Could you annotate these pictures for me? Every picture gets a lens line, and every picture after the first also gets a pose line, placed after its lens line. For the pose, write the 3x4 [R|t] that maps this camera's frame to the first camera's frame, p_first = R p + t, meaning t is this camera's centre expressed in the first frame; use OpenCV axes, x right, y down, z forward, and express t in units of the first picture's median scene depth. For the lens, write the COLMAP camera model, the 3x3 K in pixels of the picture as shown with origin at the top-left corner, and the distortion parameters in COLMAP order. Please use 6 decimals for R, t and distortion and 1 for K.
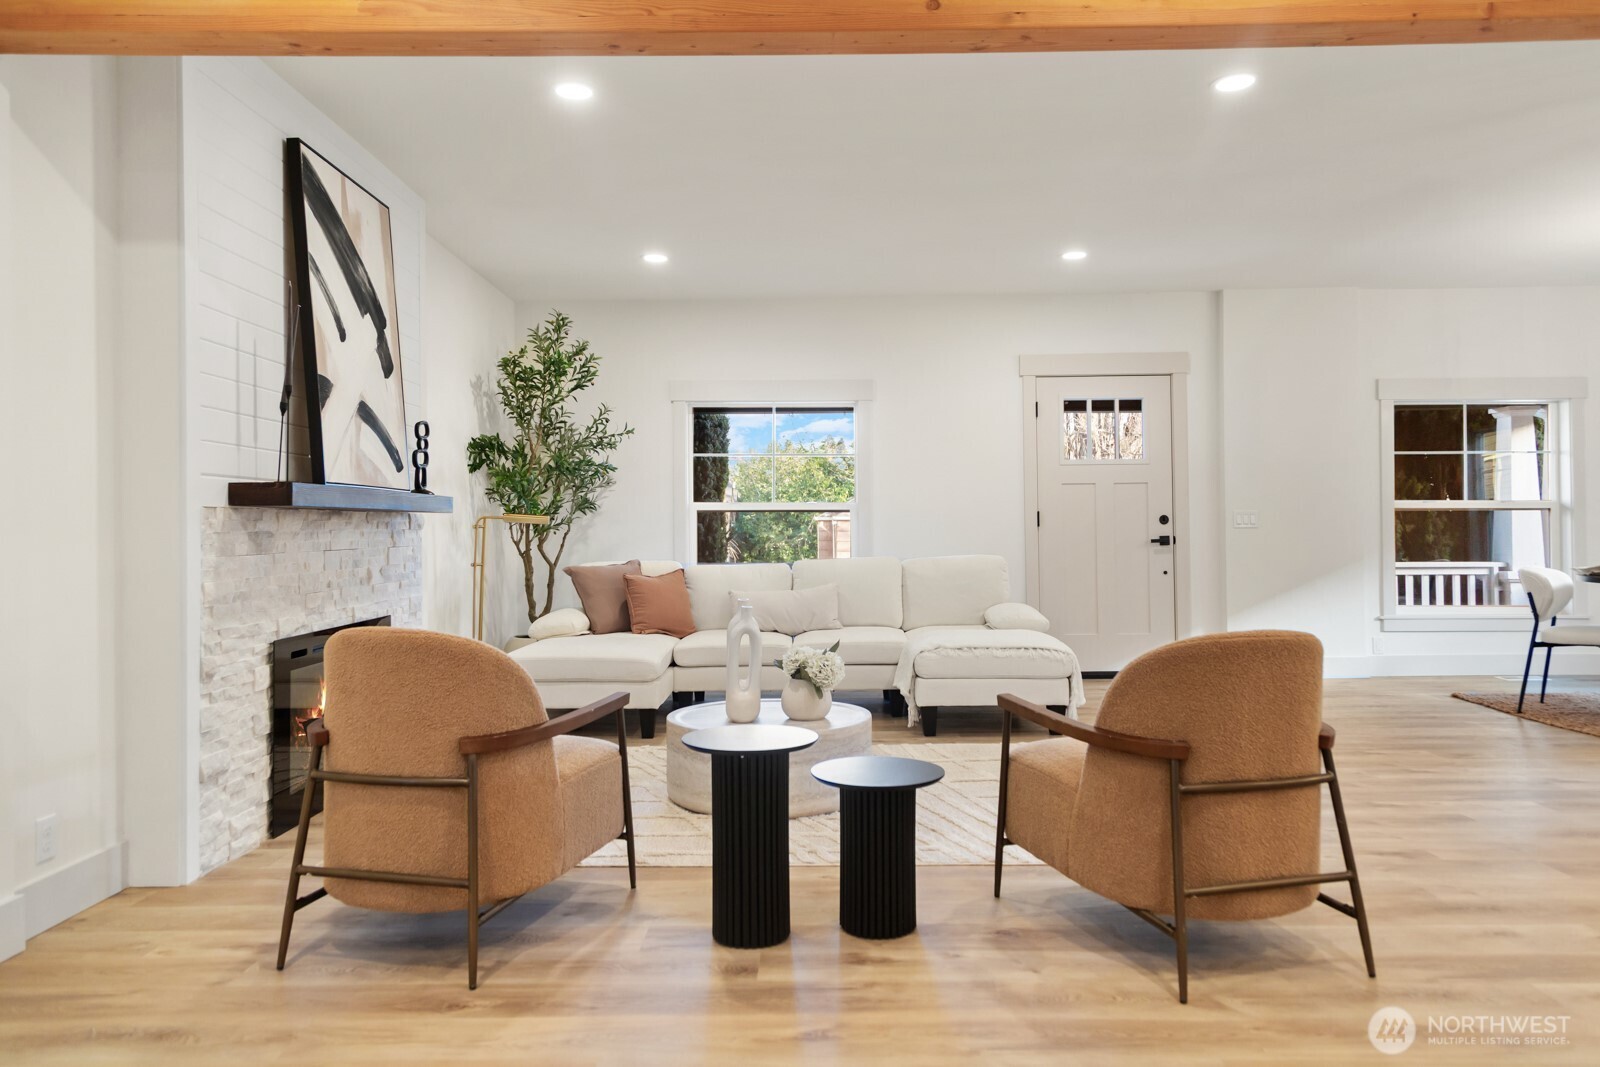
lens RADIAL K [[1088.5, 0, 806.7], [0, 1088.5, 526.0], [0, 0, 1]] dist [0.023069, -0.003093]
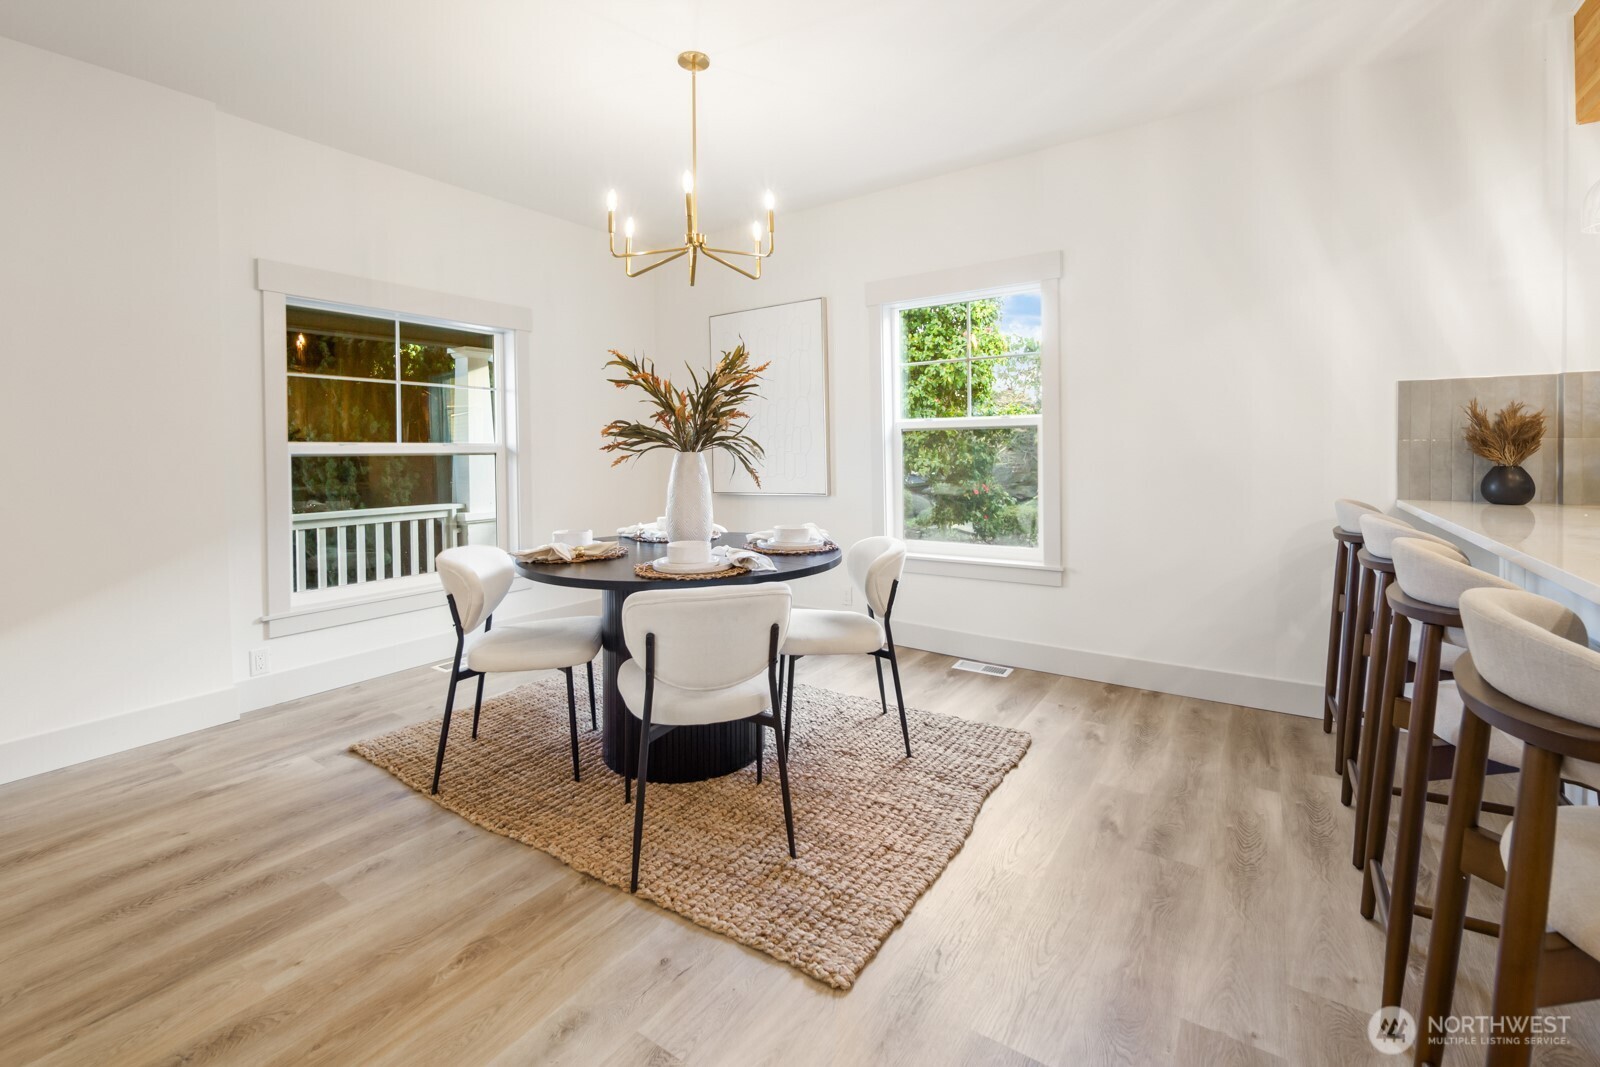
lens RADIAL K [[693.3, 0, 804.4], [0, 693.3, 455.8], [0, 0, 1]] dist [0.000489, -0.000565]
pose [[0.553422, -0.008167, 0.832861, 0.358535], [0.003241, 0.999965, 0.007652, -0.017553], [-0.832895, -0.001535, 0.553429, 0.498485]]
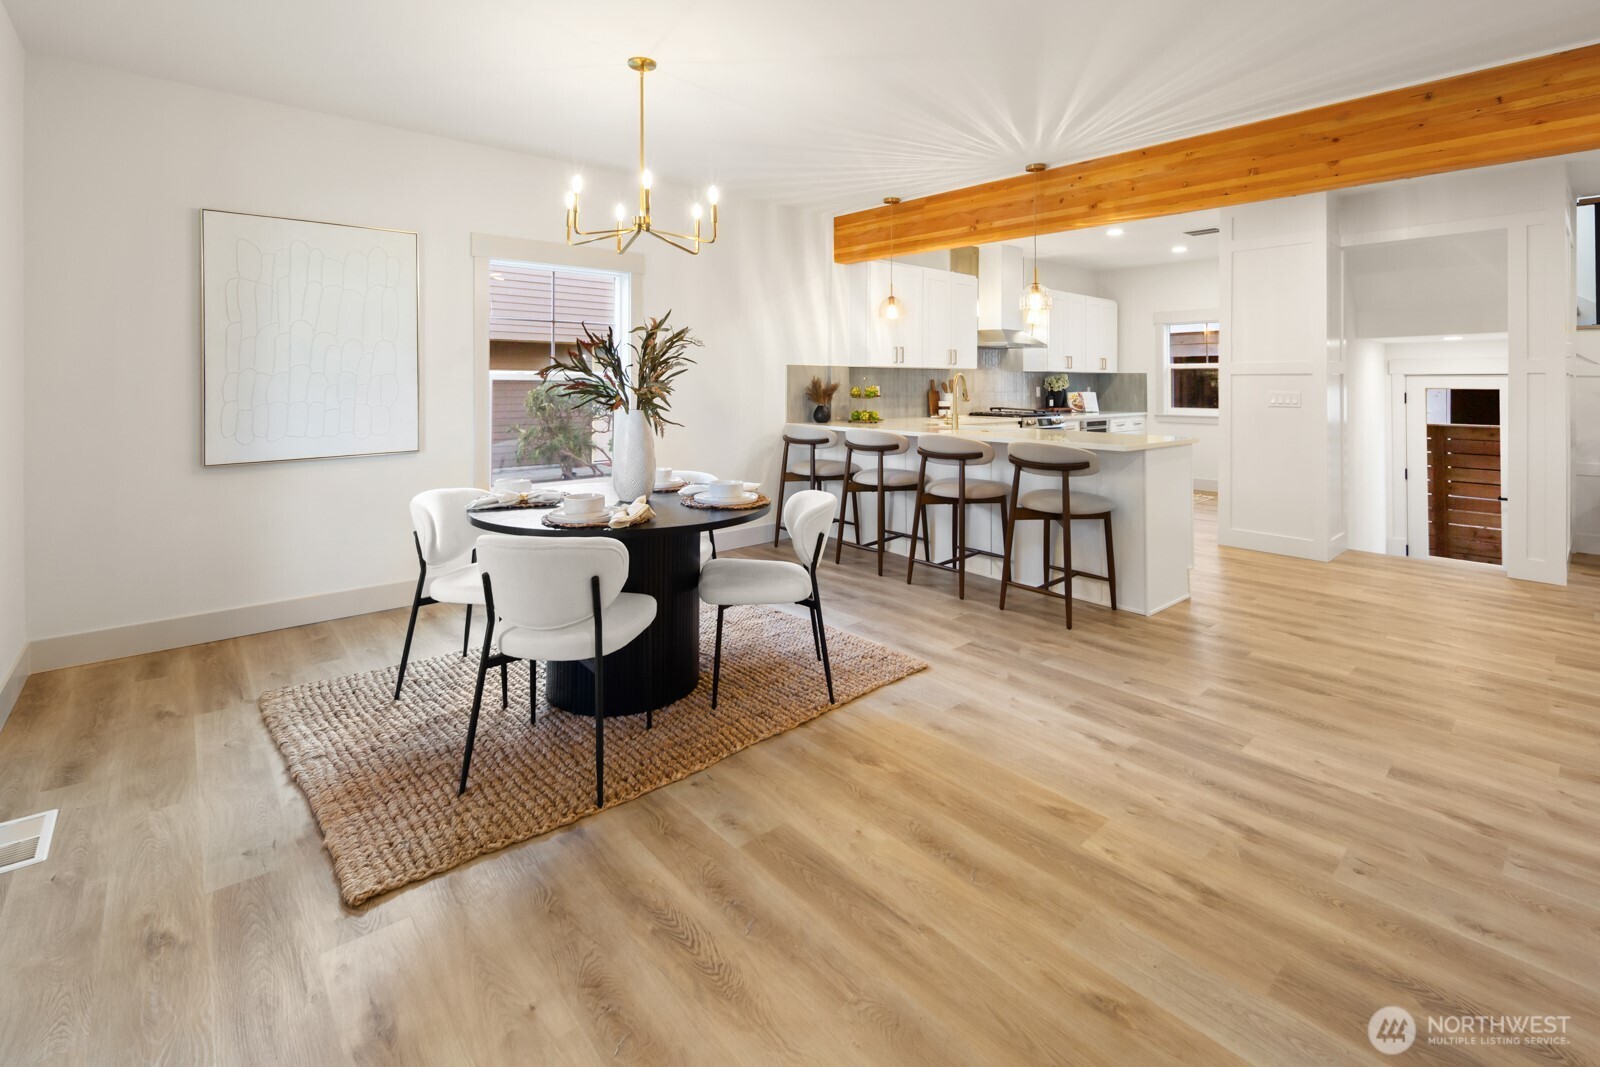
lens RADIAL K [[707.8, 0, 802.6], [0, 707.8, 369.7], [0, 0, 1]] dist [0.000314, -0.001068]
pose [[-0.664411, 0.016216, 0.747191, 0.259007], [-0.003485, 0.999686, -0.024795, -0.029635], [-0.747359, -0.019078, -0.664146, 0.942547]]
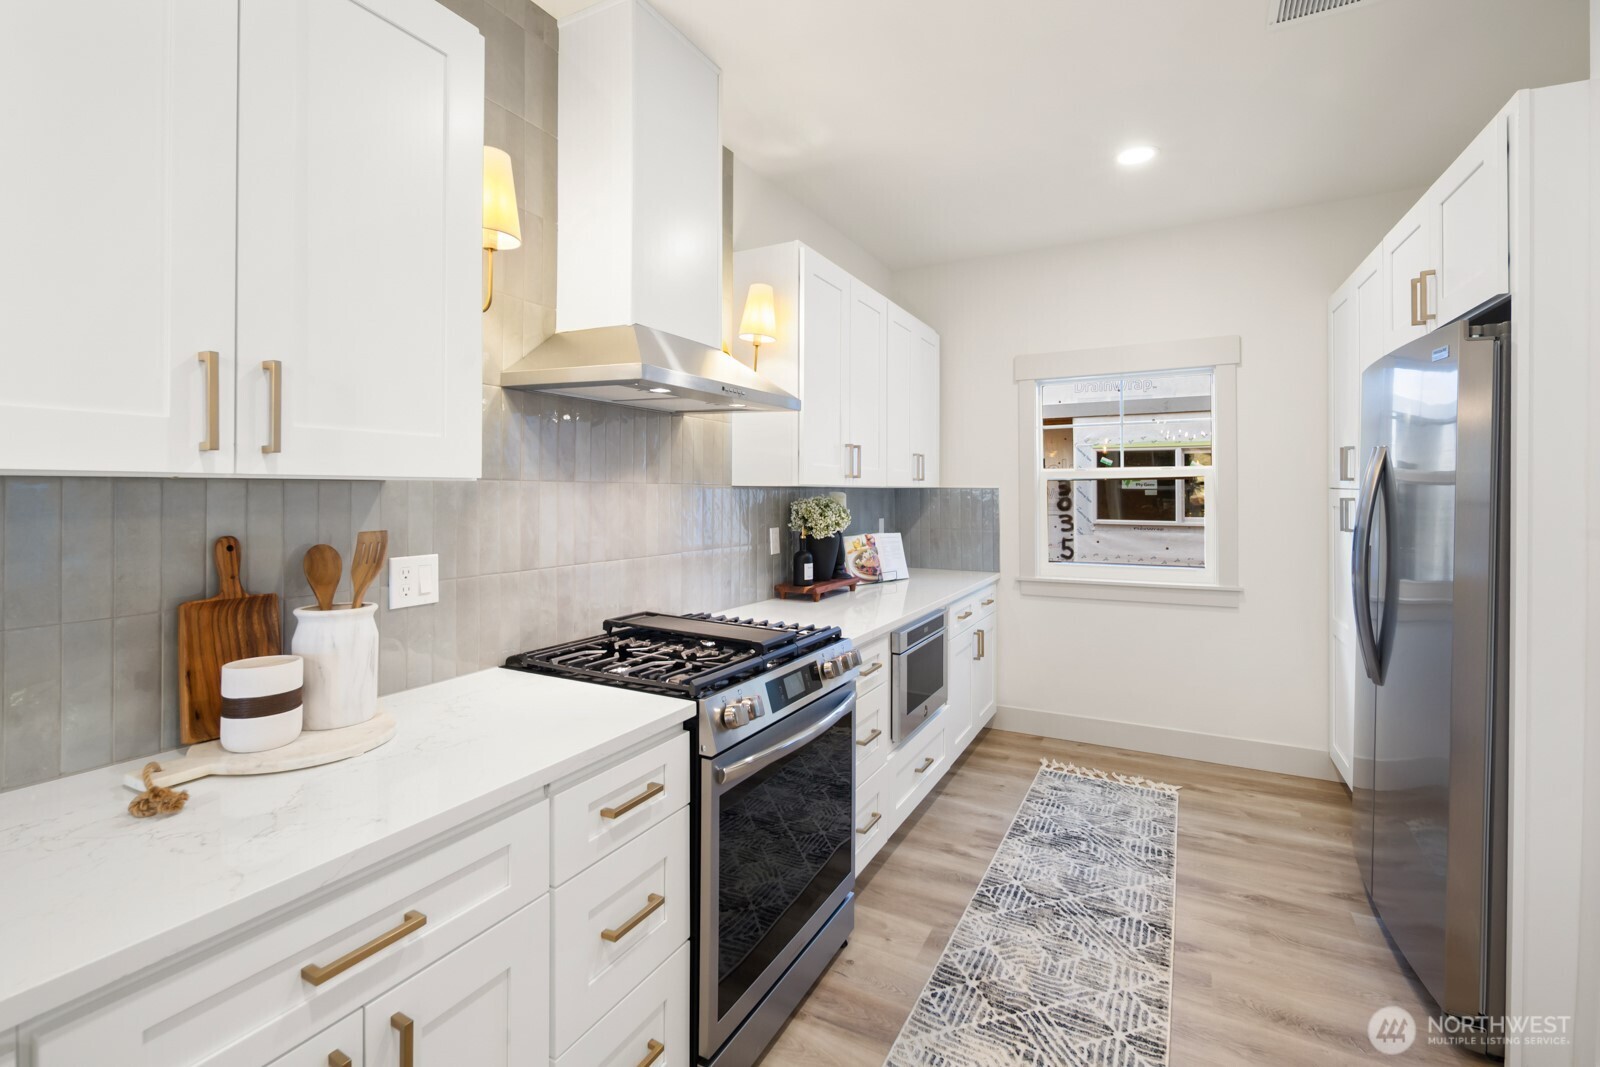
lens RADIAL K [[701.1, 0, 801.0], [0, 701.1, 488.3], [0, 0, 1]] dist [0.001649, -0.001053]
pose [[-0.880188, 0.012176, 0.474469, 0.641791], [0.007026, 0.999896, -0.012625, -0.049482], [-0.474573, -0.007779, -0.880182, 0.270171]]
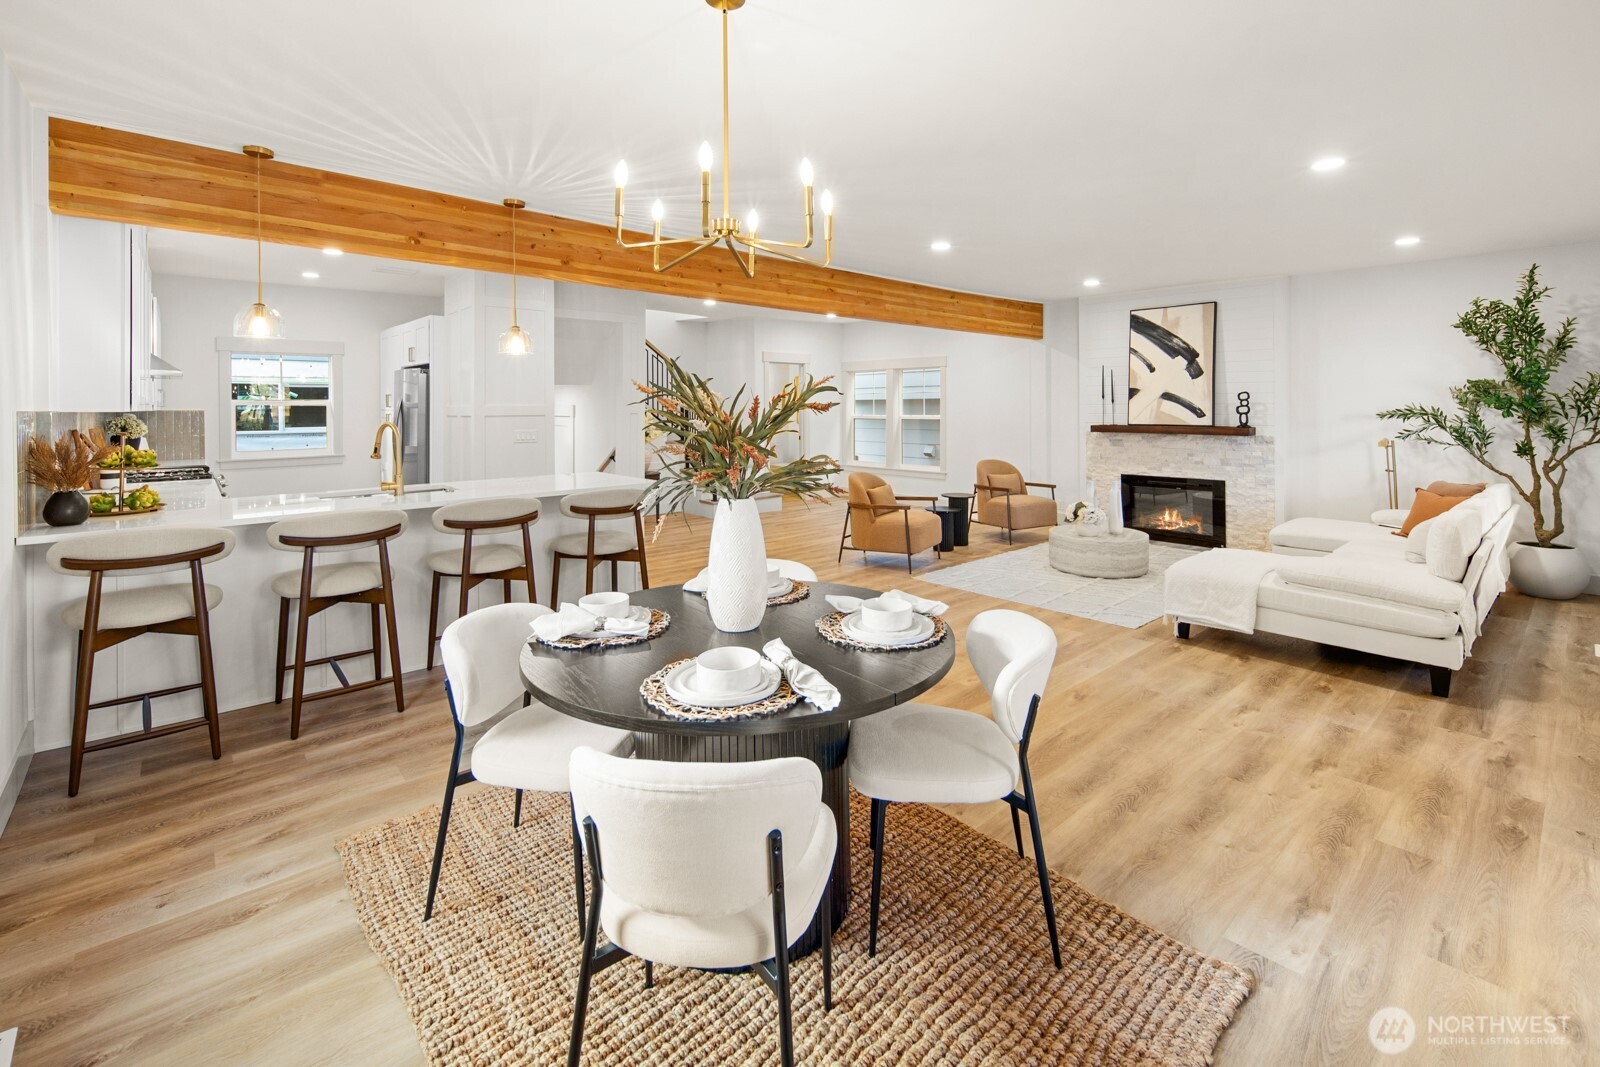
lens RADIAL K [[698.0, 0, 804.3], [0, 698.0, 410.4], [0, 0, 1]] dist [0.001671, -0.002199]
pose [[-0.748446, 0.012918, -0.663070, 0.786022], [0.010676, 0.999915, 0.007430, -0.053321], [0.663110, -0.001519, -0.748520, 0.971146]]
